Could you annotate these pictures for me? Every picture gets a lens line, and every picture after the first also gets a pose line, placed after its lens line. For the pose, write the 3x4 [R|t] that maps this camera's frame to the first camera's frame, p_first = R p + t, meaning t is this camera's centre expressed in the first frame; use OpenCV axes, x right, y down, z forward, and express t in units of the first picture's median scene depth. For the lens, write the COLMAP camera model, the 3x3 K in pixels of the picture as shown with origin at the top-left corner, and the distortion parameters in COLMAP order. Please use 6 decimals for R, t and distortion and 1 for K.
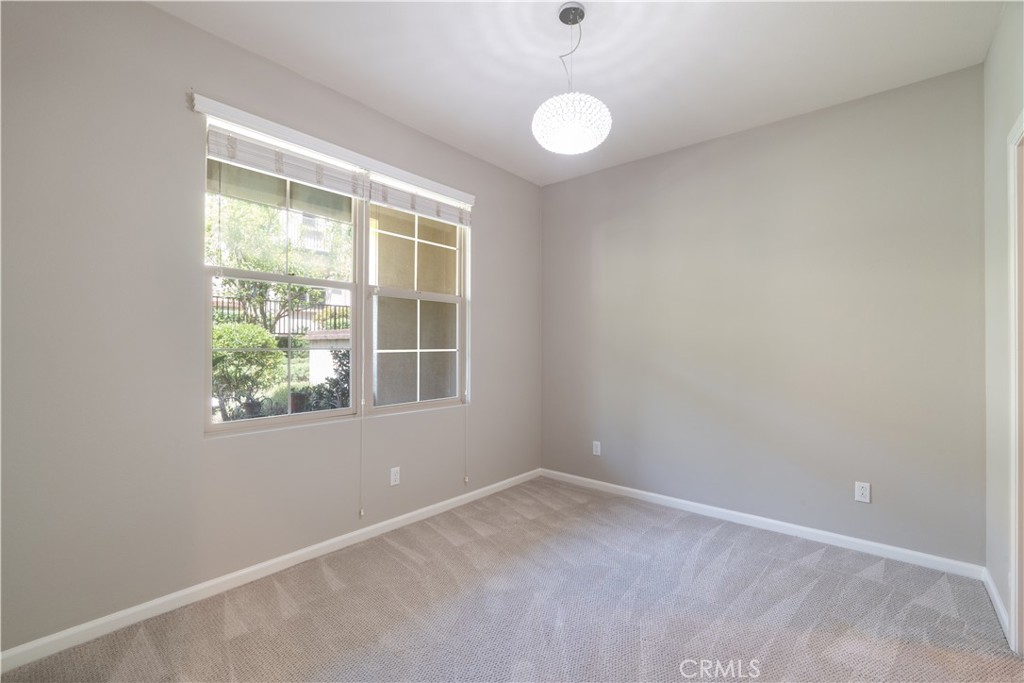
lens RADIAL K [[454.1, 0, 512.9], [0, 454.1, 344.5], [0, 0, 1]] dist [0.001300, 0.000222]
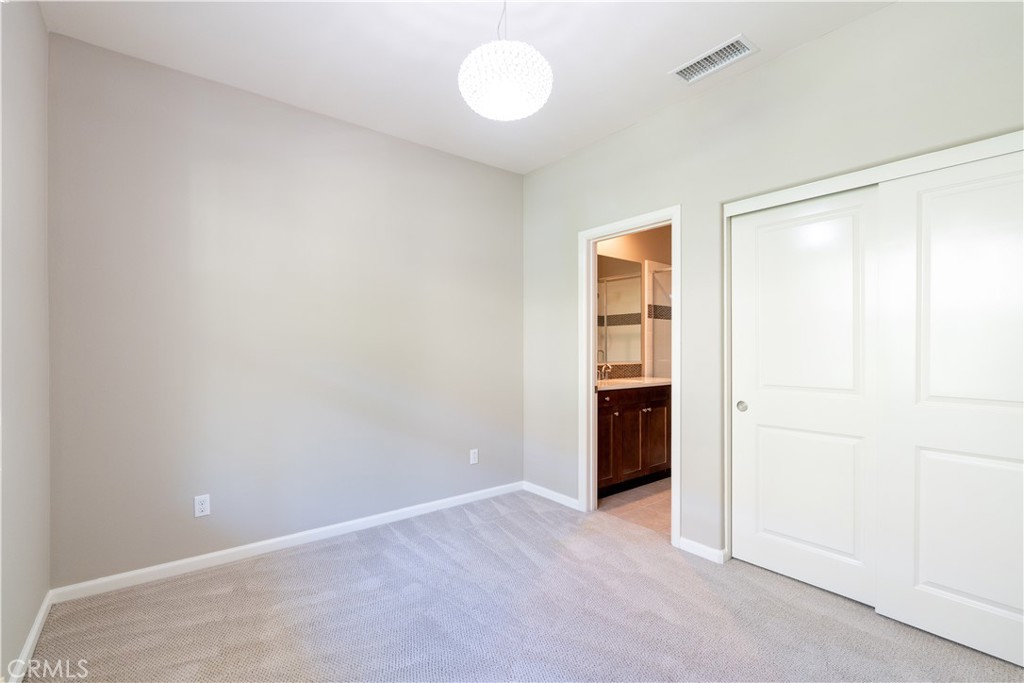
lens RADIAL K [[454.1, 0, 519.1], [0, 454.1, 346.0], [0, 0, 1]] dist [0.001300, 0.000222]
pose [[0.187072, 0.002447, 0.982343, -0.557191], [-0.004266, 0.999989, -0.001679, -0.000333], [-0.982337, -0.003876, 0.187080, 0.657915]]
